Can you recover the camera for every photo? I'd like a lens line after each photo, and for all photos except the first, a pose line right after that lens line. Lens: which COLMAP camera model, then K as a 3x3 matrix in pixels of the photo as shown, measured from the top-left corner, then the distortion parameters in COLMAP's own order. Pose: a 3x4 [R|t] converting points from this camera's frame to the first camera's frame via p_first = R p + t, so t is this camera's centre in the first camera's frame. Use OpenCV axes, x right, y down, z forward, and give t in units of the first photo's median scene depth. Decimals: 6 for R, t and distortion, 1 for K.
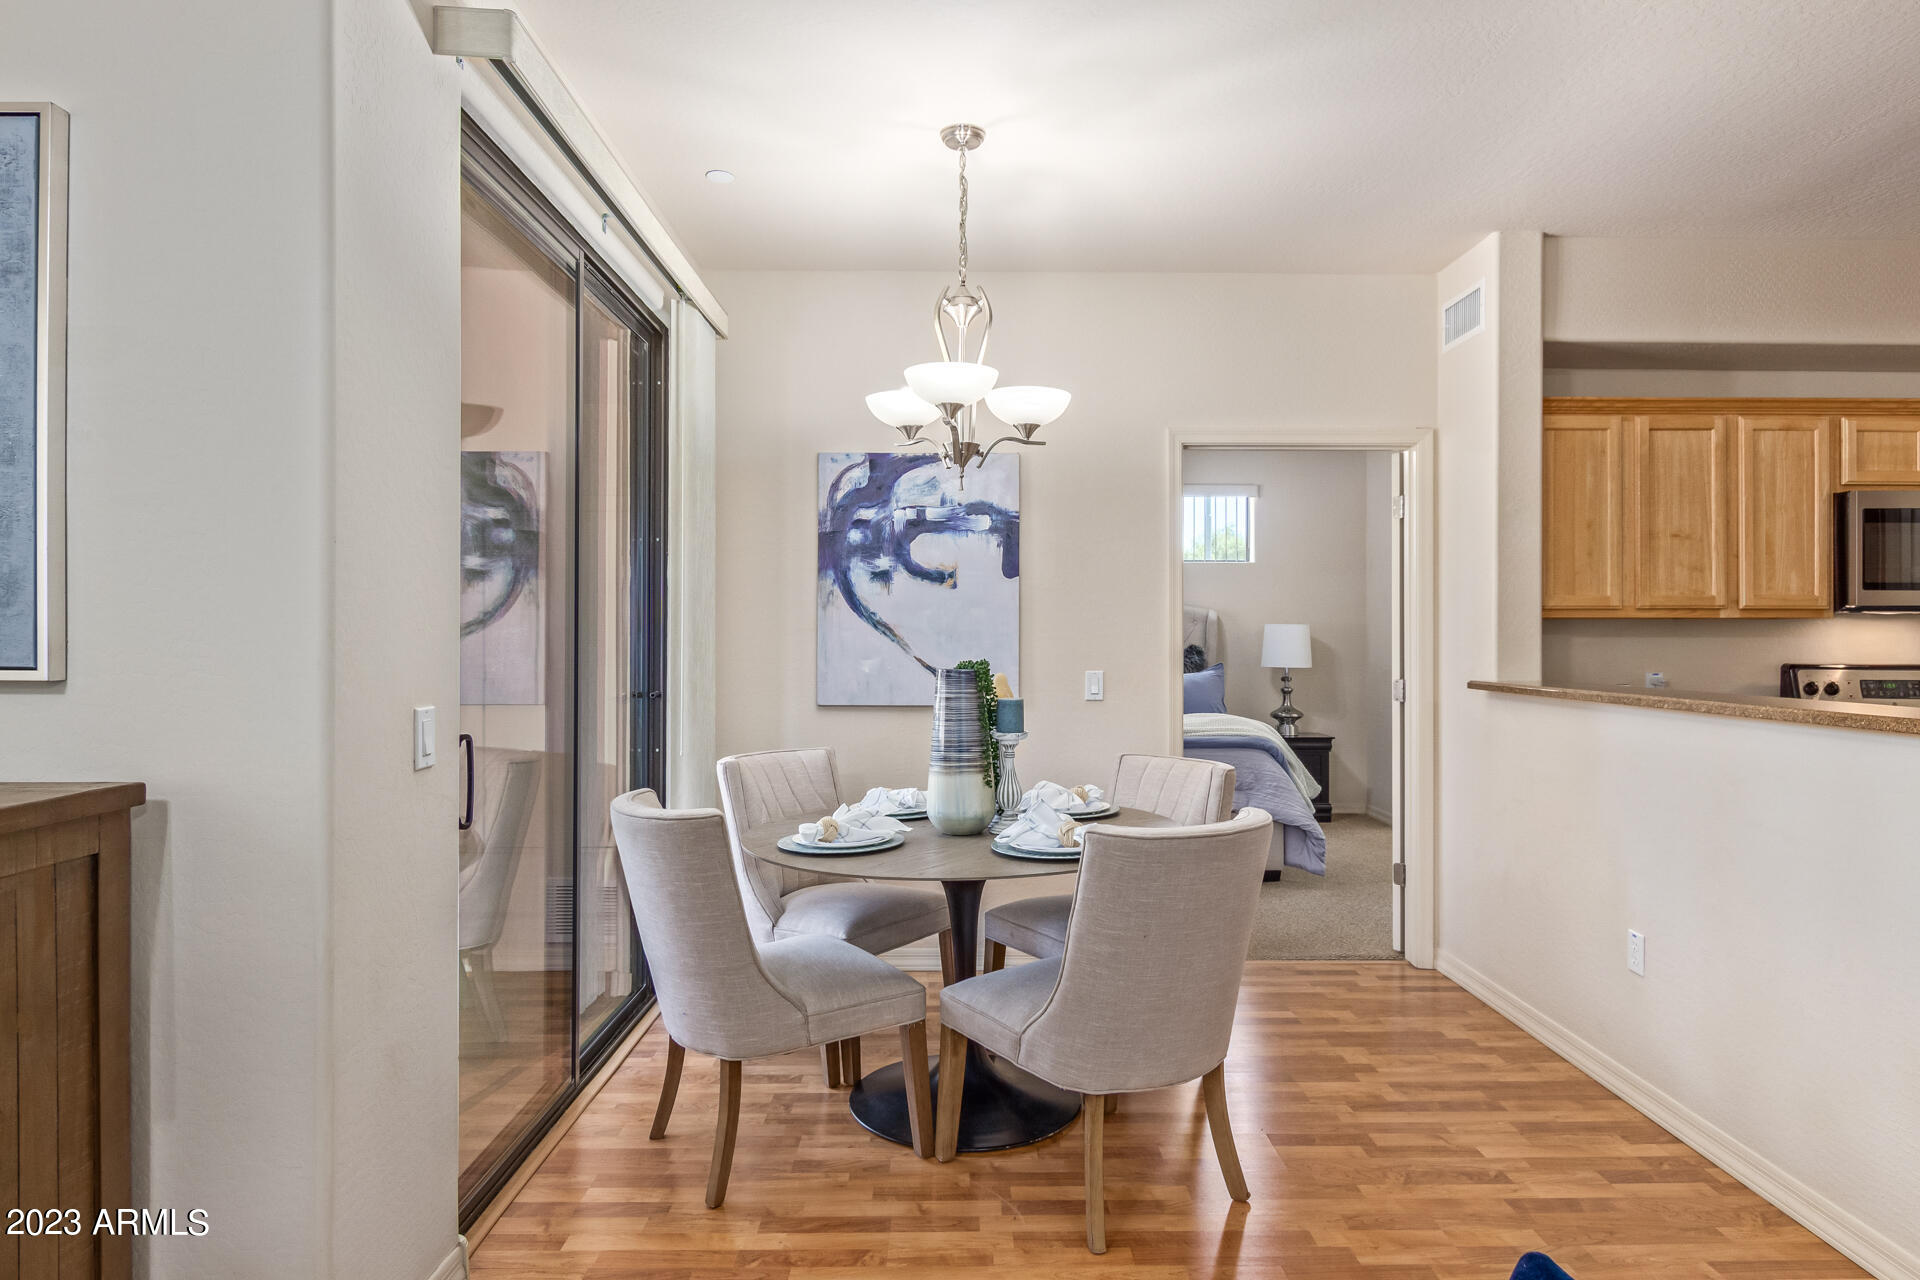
lens RADIAL K [[1132.4, 0, 966.6], [0, 1132.4, 633.7], [0, 0, 1]] dist [0.013849, -0.001928]
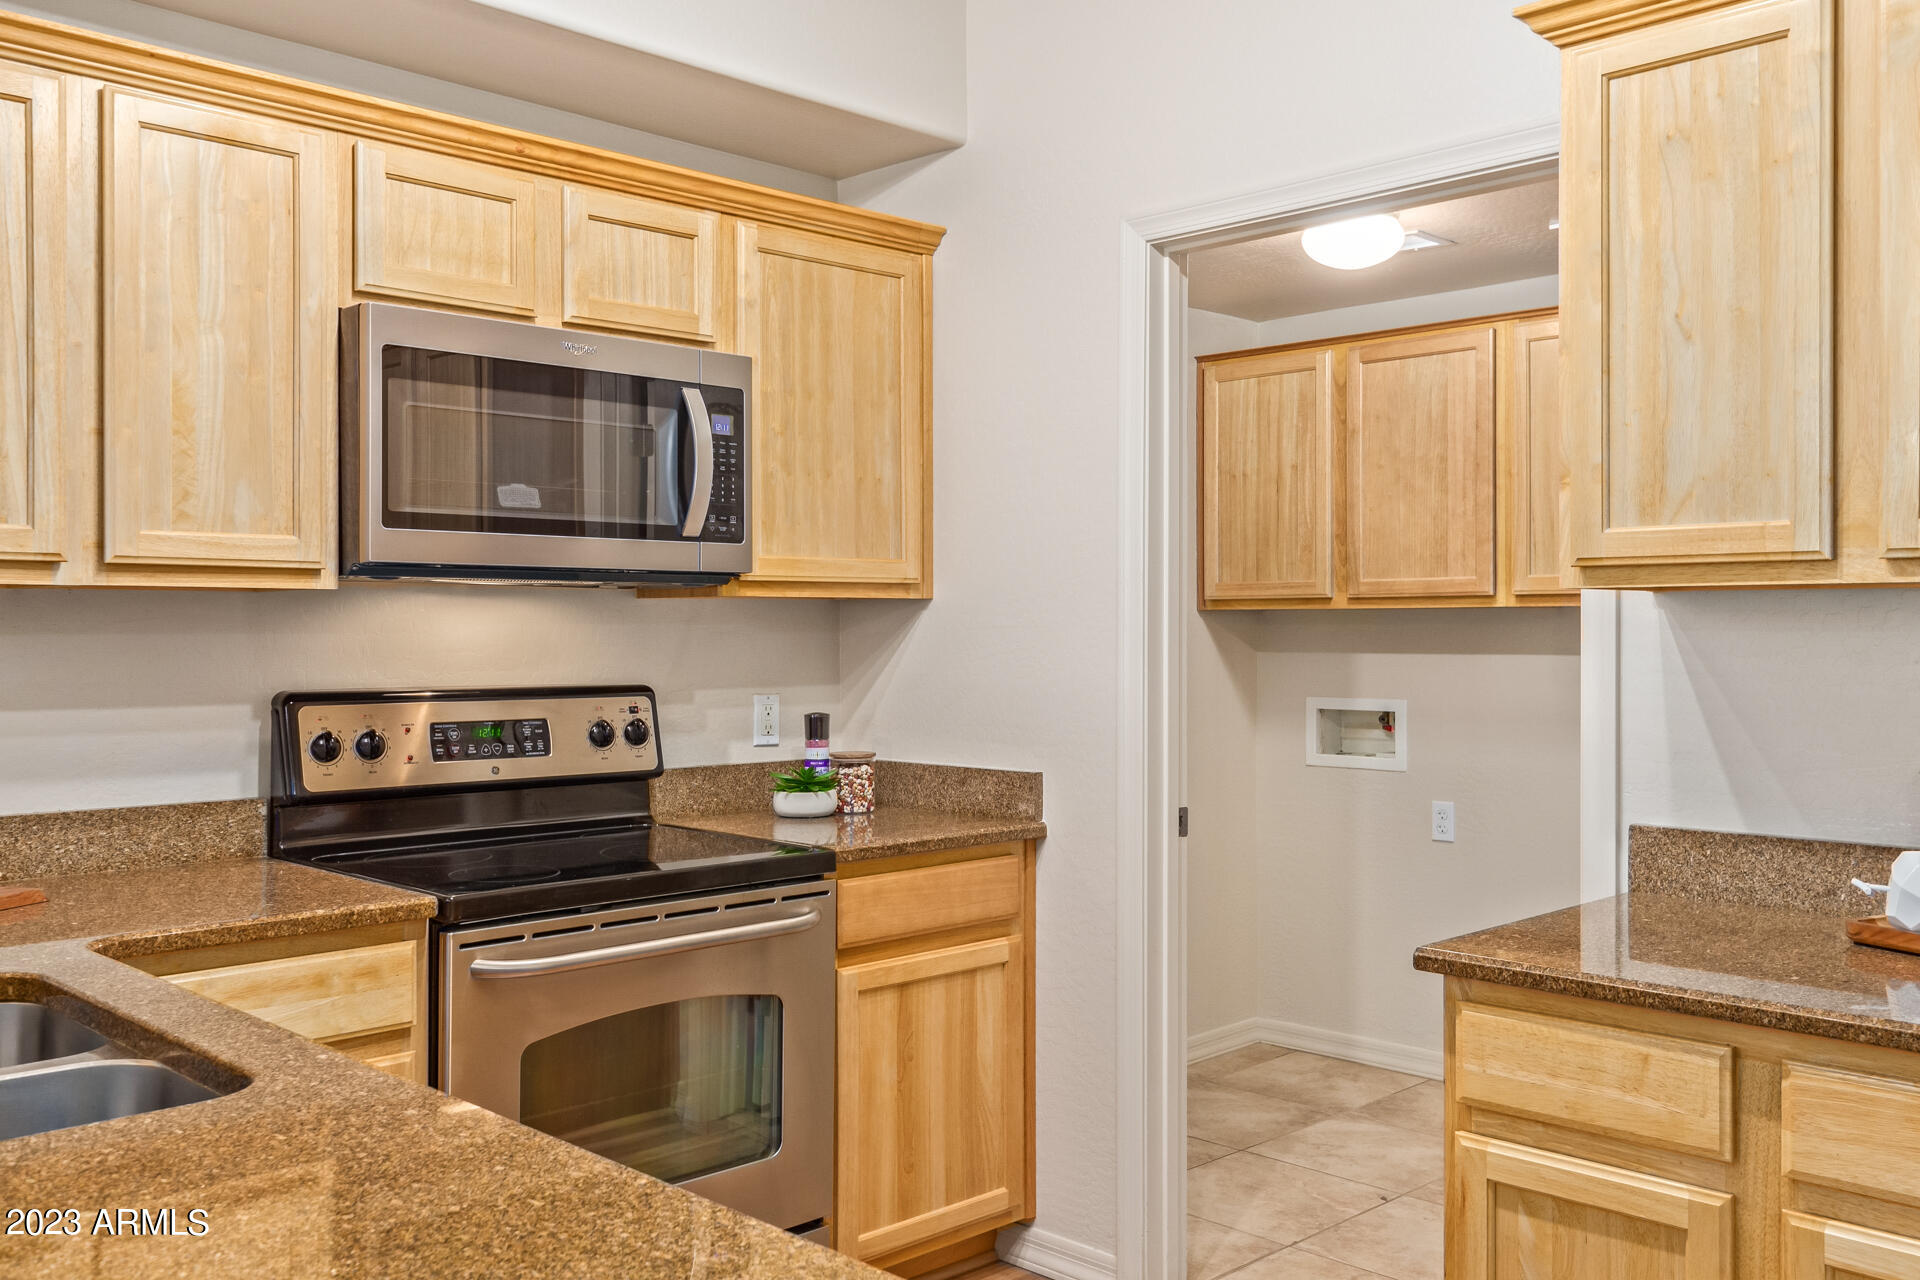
lens RADIAL K [[1688.4, 0, 973.6], [0, 1688.4, 622.5], [0, 0, 1]] dist [0.007393, 0.006599]
pose [[0.714077, 0.000889, 0.700066, 0.477280], [-0.000186, 0.999999, -0.001080, -0.000589], [-0.700067, 0.000641, 0.714077, 0.359777]]
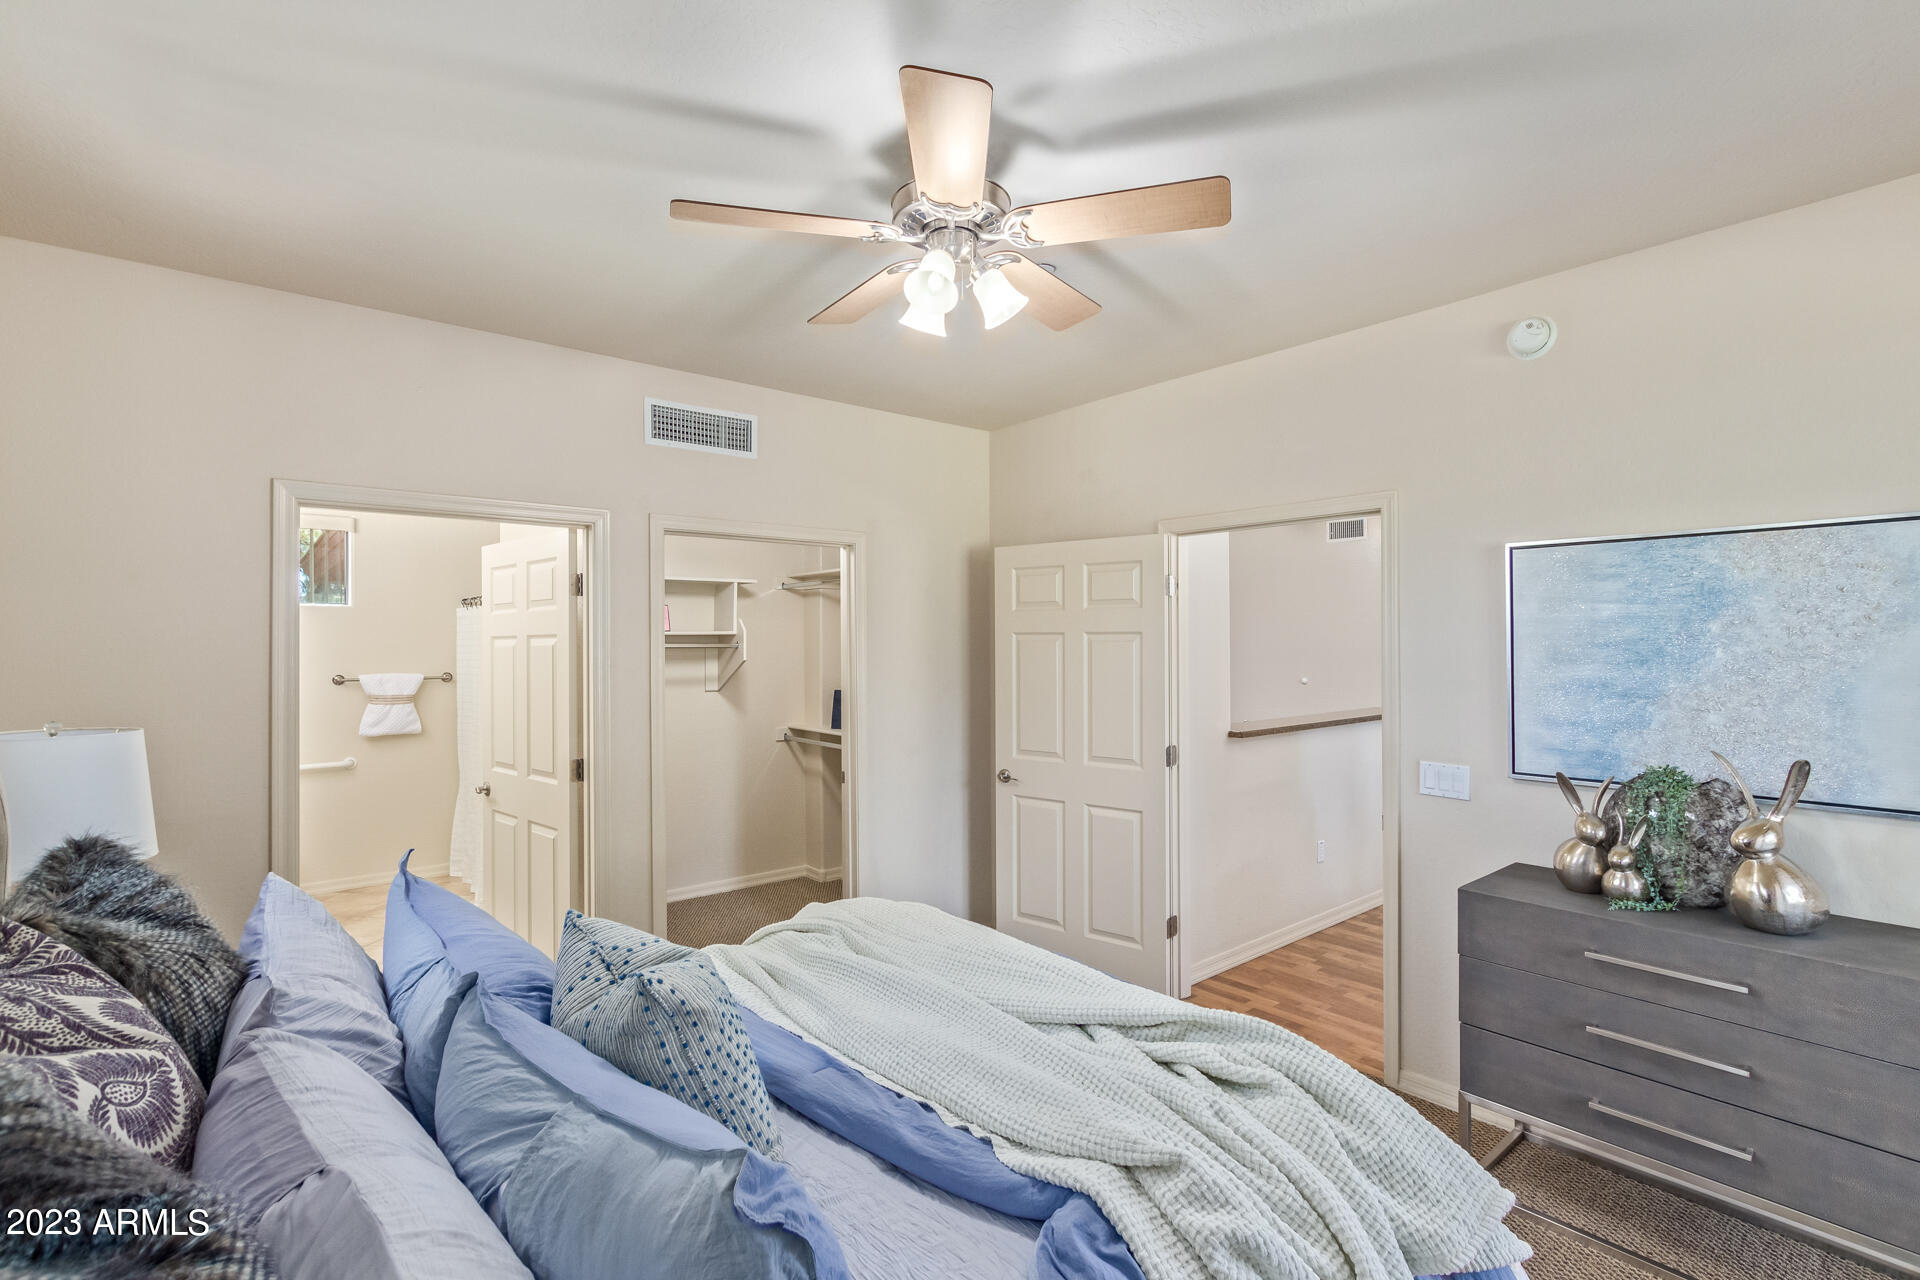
lens RADIAL K [[879.4, 0, 964.6], [0, 879.4, 643.9], [0, 0, 1]] dist [-0.001011, -0.000188]
pose [[-0.634486, 0.008284, 0.772890, -0.155271], [0.006777, 0.999964, -0.005154, -0.057911], [-0.772905, 0.001968, -0.634519, 1.920784]]
